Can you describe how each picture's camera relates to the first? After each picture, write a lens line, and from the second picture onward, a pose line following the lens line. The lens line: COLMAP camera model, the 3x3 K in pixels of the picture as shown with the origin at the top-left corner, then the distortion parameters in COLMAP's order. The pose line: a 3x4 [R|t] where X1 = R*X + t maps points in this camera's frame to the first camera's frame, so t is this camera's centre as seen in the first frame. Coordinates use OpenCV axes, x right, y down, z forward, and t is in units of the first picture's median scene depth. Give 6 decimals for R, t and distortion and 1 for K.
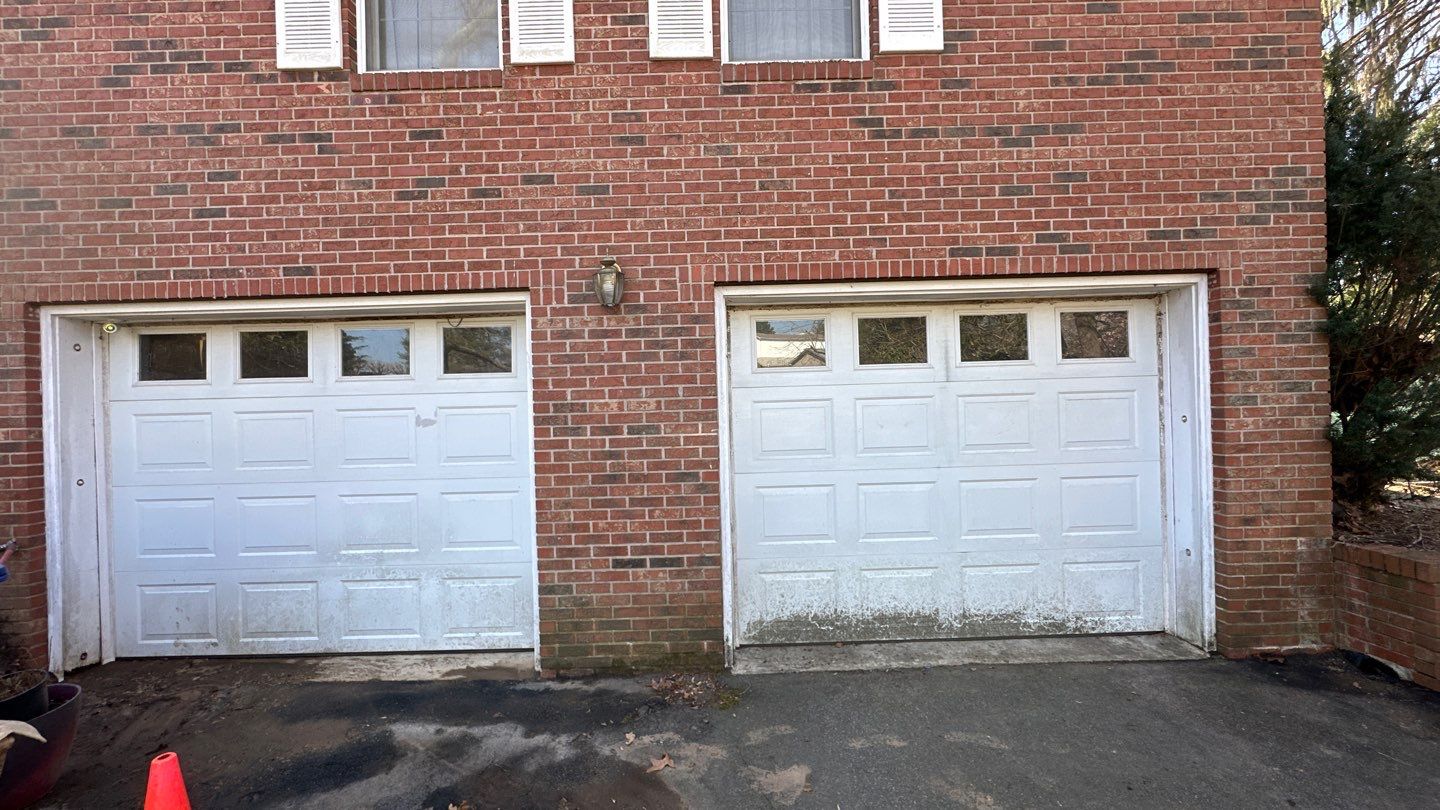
lens RADIAL K [[576.2, 0, 722.1], [0, 576.2, 404.5], [0, 0, 1]] dist [-0.003480, 0.000715]
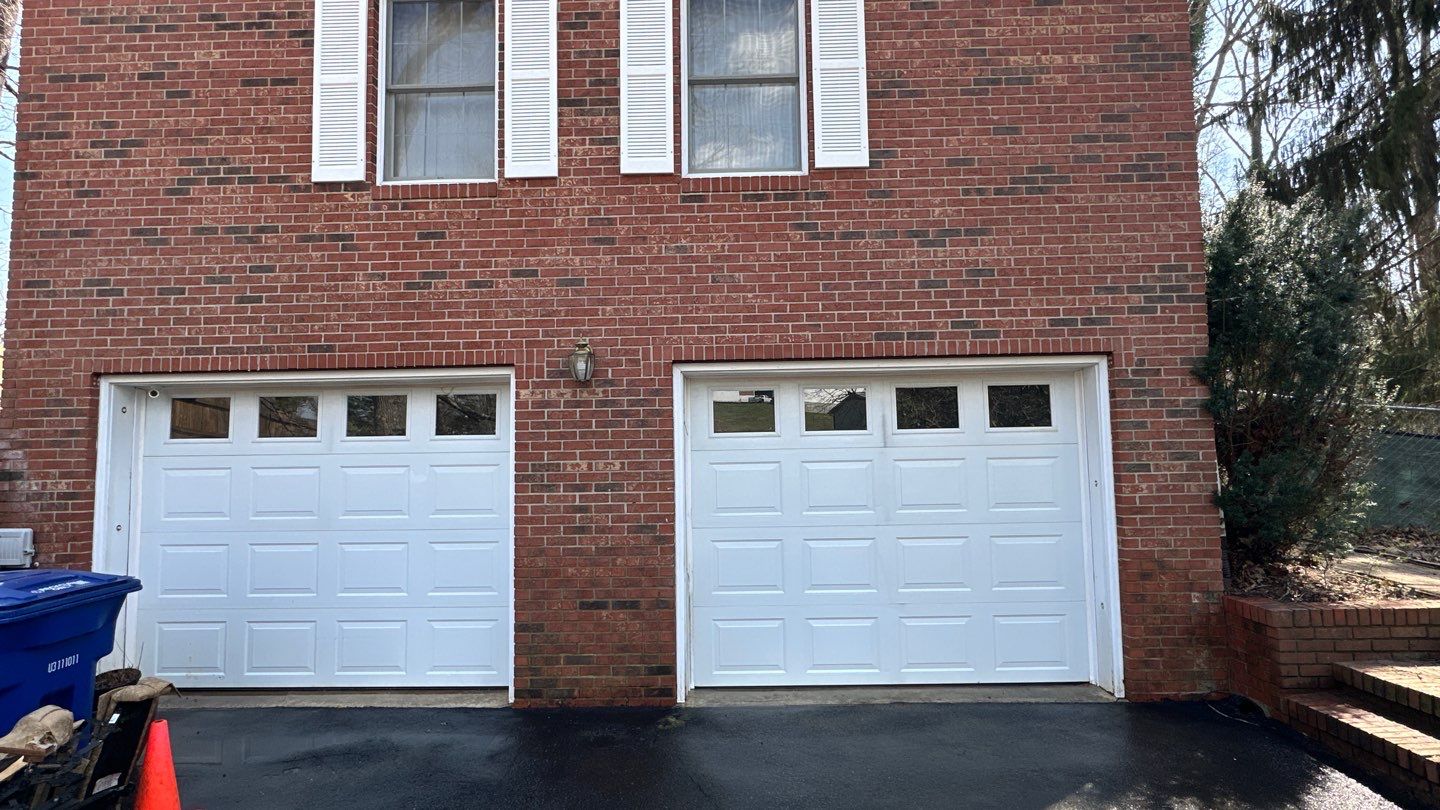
lens RADIAL K [[719.2, 0, 718.7], [0, 719.2, 408.3], [0, 0, 1]] dist [0.000319, -0.001119]
pose [[0.999551, 0.008861, -0.028616, 0.122656], [-0.010793, 0.997620, -0.068097, -0.018344], [0.027945, 0.068376, 0.997268, -0.439705]]
